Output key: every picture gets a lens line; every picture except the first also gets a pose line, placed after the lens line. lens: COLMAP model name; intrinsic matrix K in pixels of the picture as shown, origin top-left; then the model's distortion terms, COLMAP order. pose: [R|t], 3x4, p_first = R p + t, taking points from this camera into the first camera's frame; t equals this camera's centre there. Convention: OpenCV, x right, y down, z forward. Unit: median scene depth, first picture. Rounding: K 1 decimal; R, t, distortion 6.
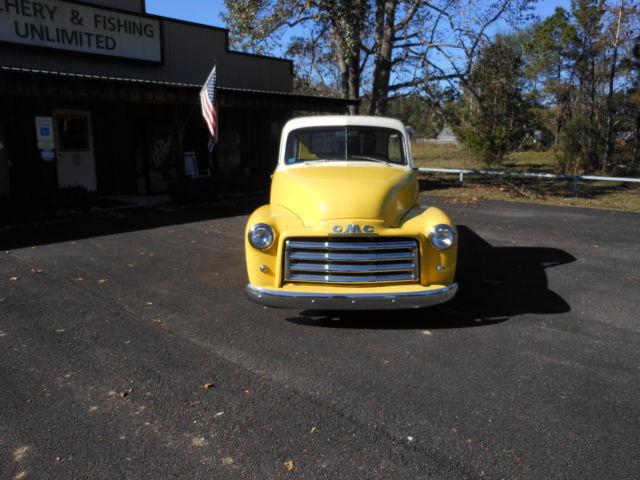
lens RADIAL K [[516.5, 0, 320.0], [0, 516.5, 240.0], [0, 0, 1]] dist [-0.037311, 0.097451]
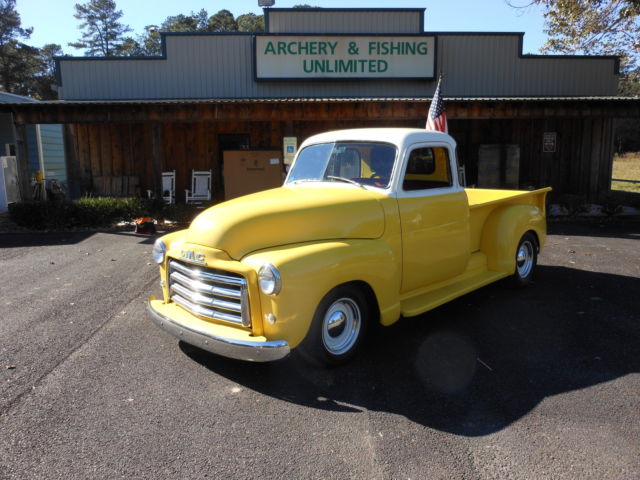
lens RADIAL K [[516.5, 0, 320.0], [0, 516.5, 240.0], [0, 0, 1]] dist [-0.037311, 0.097451]
pose [[0.718468, 0.105942, -0.687445, 0.303131], [-0.122342, 0.992172, 0.025041, -0.035042], [0.684716, 0.066112, 0.725805, 0.167433]]
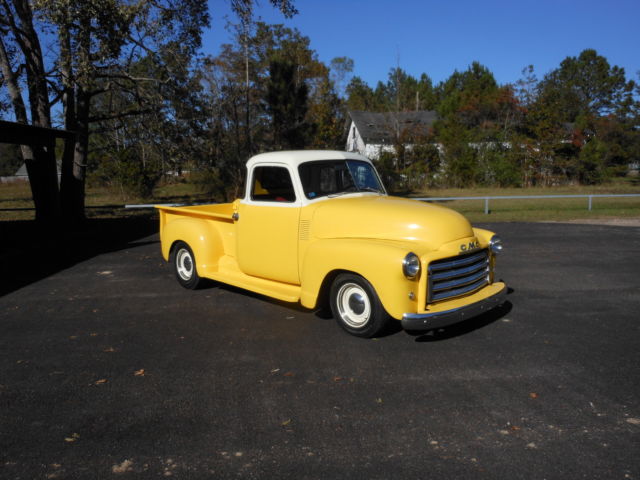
lens RADIAL K [[516.5, 0, 320.0], [0, 516.5, 240.0], [0, 0, 1]] dist [-0.037311, 0.097451]
pose [[0.730964, -0.116860, 0.672336, -0.337391], [0.159855, 0.987138, -0.002218, -0.030004], [-0.663429, 0.109098, 0.740243, 0.123428]]
